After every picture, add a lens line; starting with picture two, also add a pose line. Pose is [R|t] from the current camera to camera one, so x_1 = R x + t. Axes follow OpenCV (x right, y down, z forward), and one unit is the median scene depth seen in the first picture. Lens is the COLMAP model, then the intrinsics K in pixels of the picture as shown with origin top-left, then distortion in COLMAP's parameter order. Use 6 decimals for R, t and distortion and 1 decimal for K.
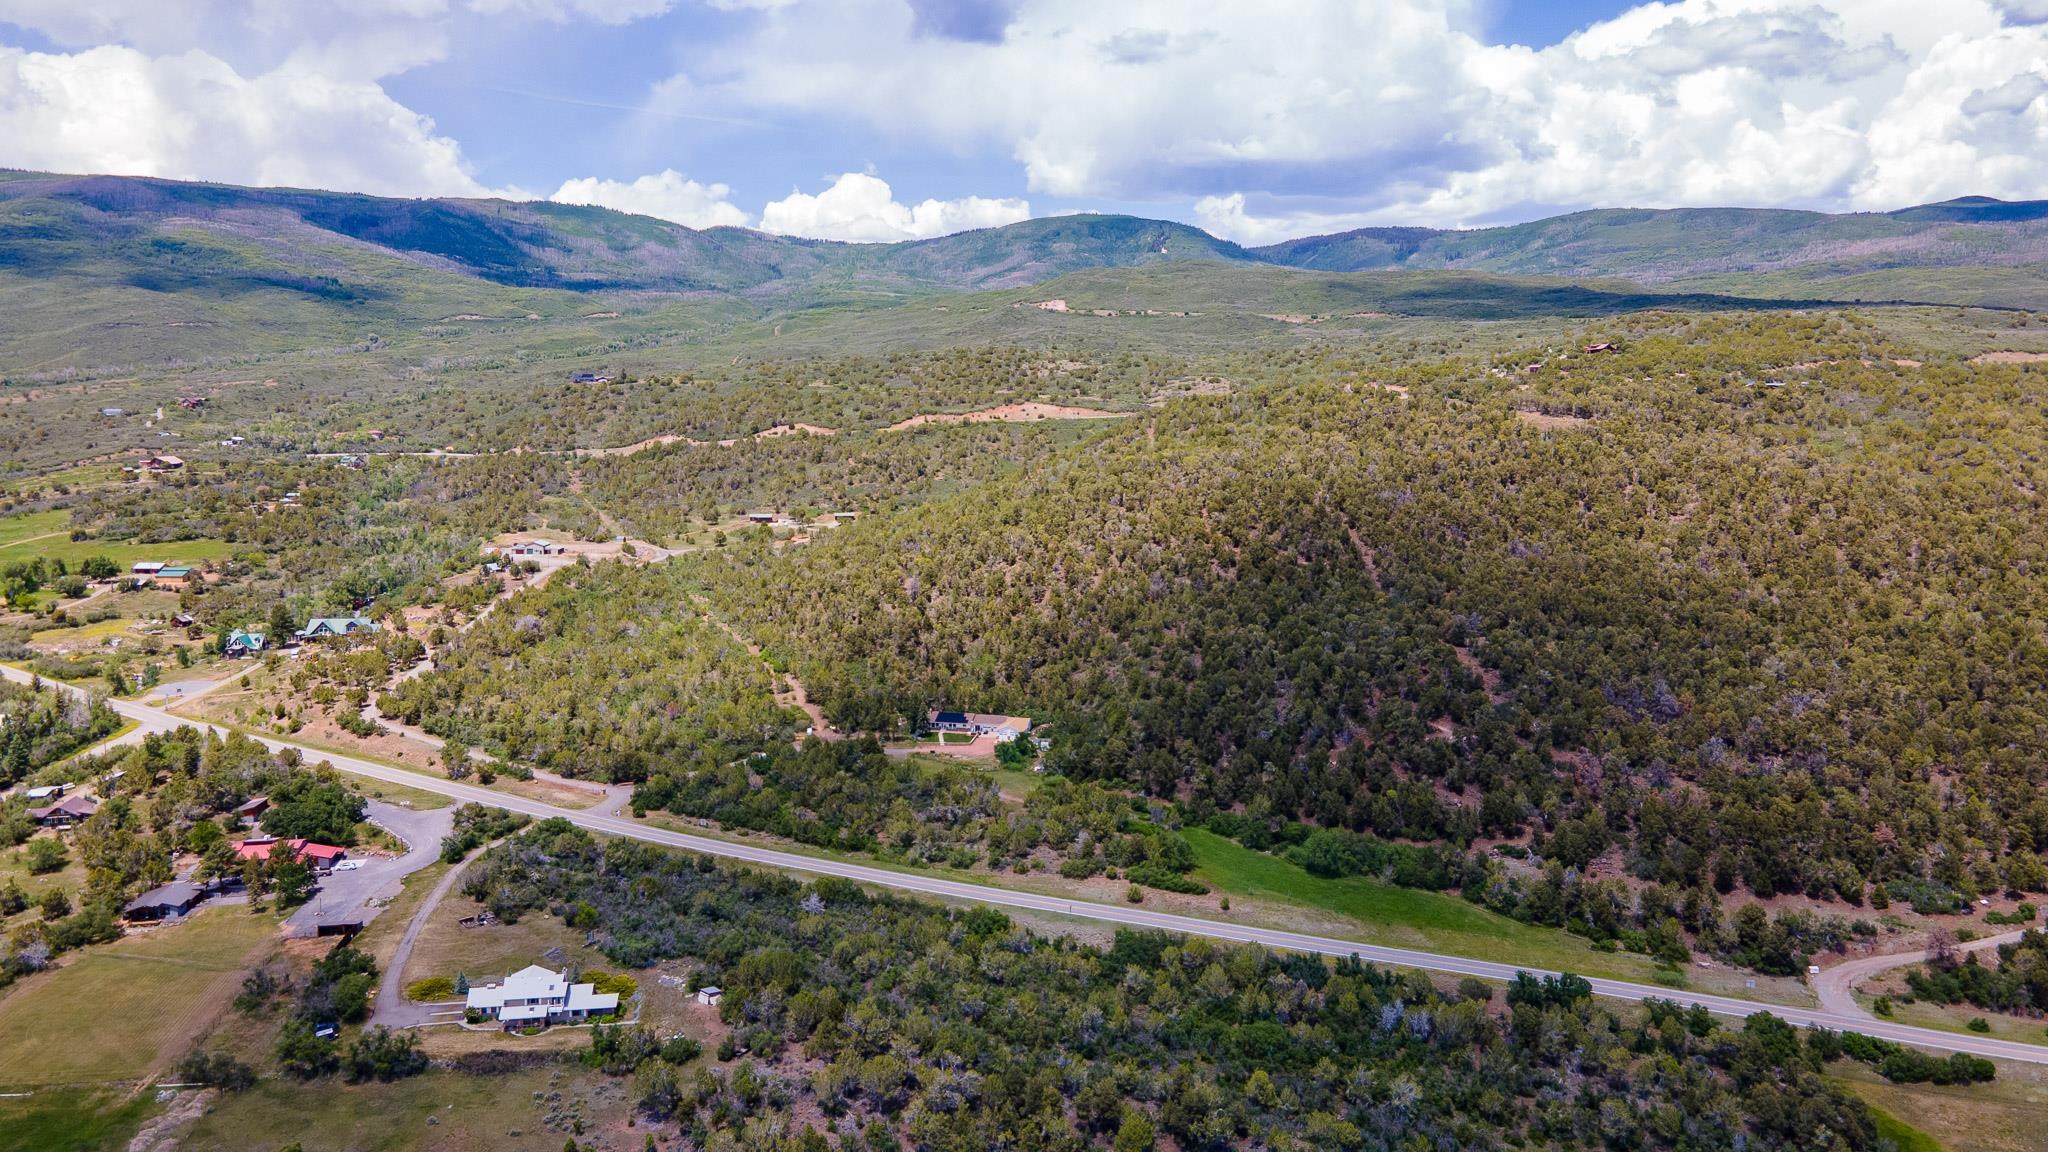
lens RADIAL K [[1526.9, 0, 1024.0], [0, 1526.9, 576.0], [0, 0, 1]] dist [0.025713, 0.044680]
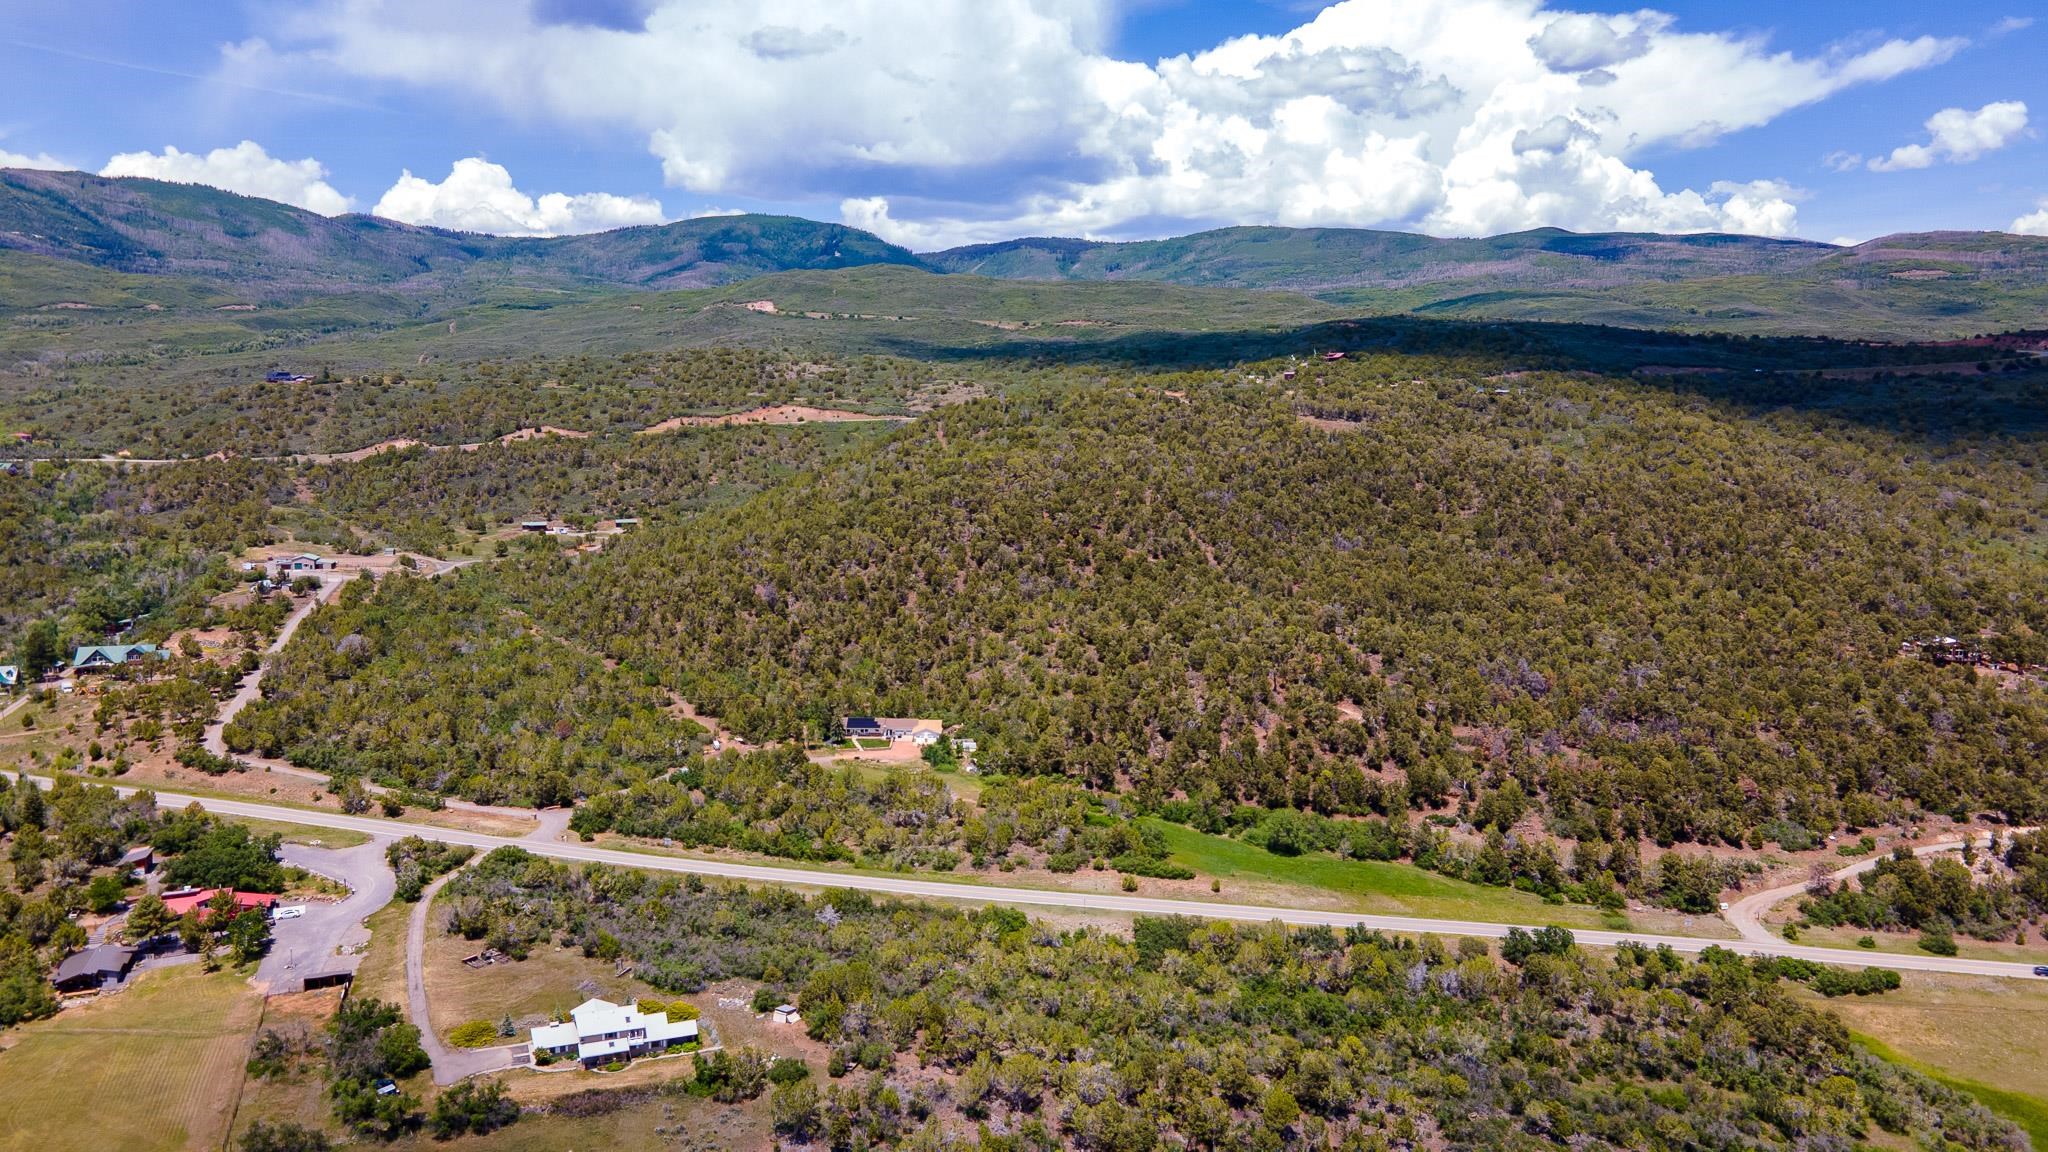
lens RADIAL K [[1526.9, 0, 1024.0], [0, 1526.9, 576.0], [0, 0, 1]] dist [0.025713, 0.044680]
pose [[0.973050, -0.023381, 0.229406, -0.187637], [0.023880, 0.999715, 0.000603, -0.000725], [-0.229355, 0.004891, 0.973331, 0.012062]]
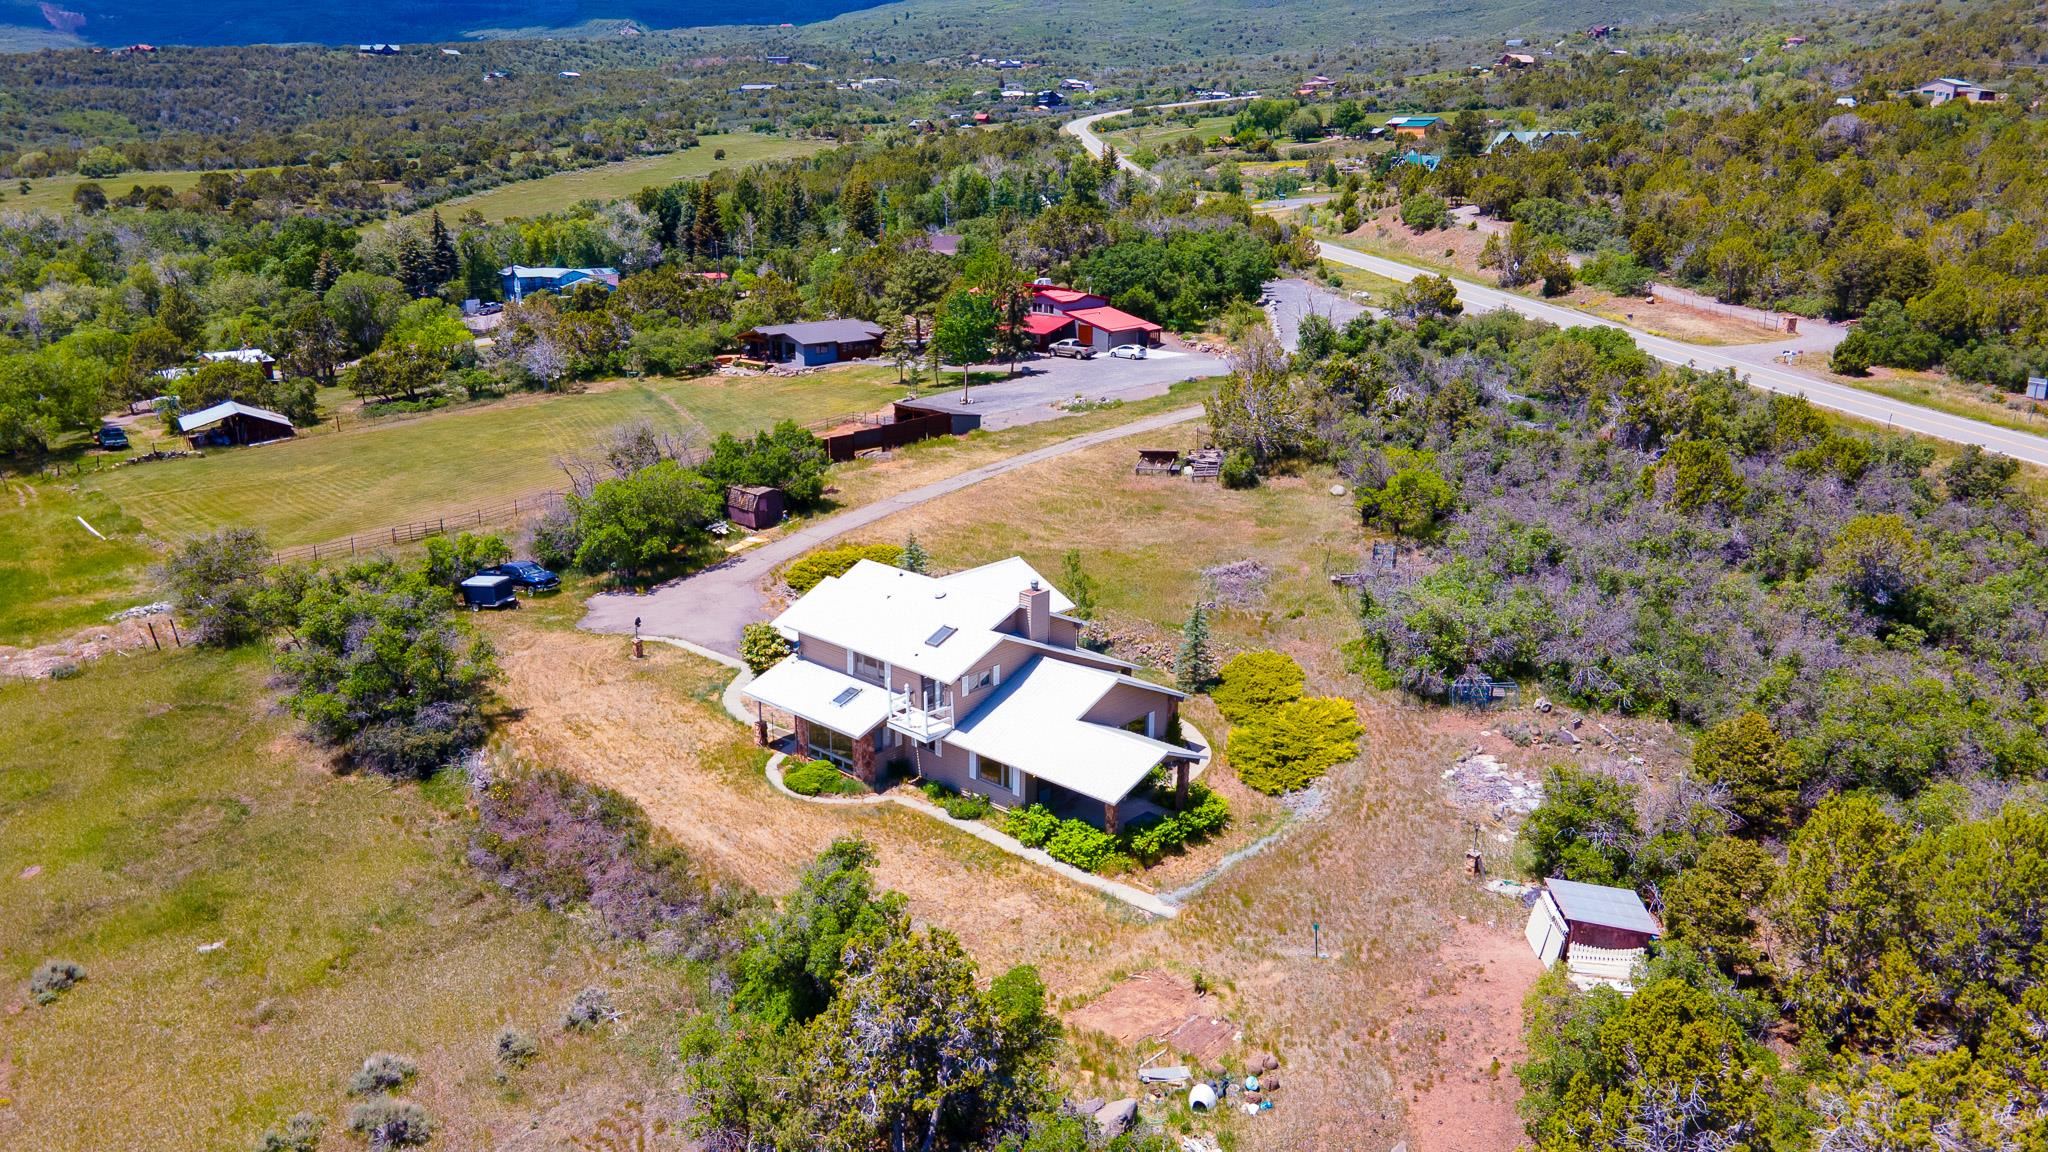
lens RADIAL K [[1526.9, 0, 1024.0], [0, 1526.9, 576.0], [0, 0, 1]] dist [0.025713, 0.044680]
pose [[0.622999, 0.217614, -0.751343, -0.084218], [-0.103691, 0.975022, 0.196420, 0.141643], [0.775319, -0.044461, 0.630003, 0.576944]]
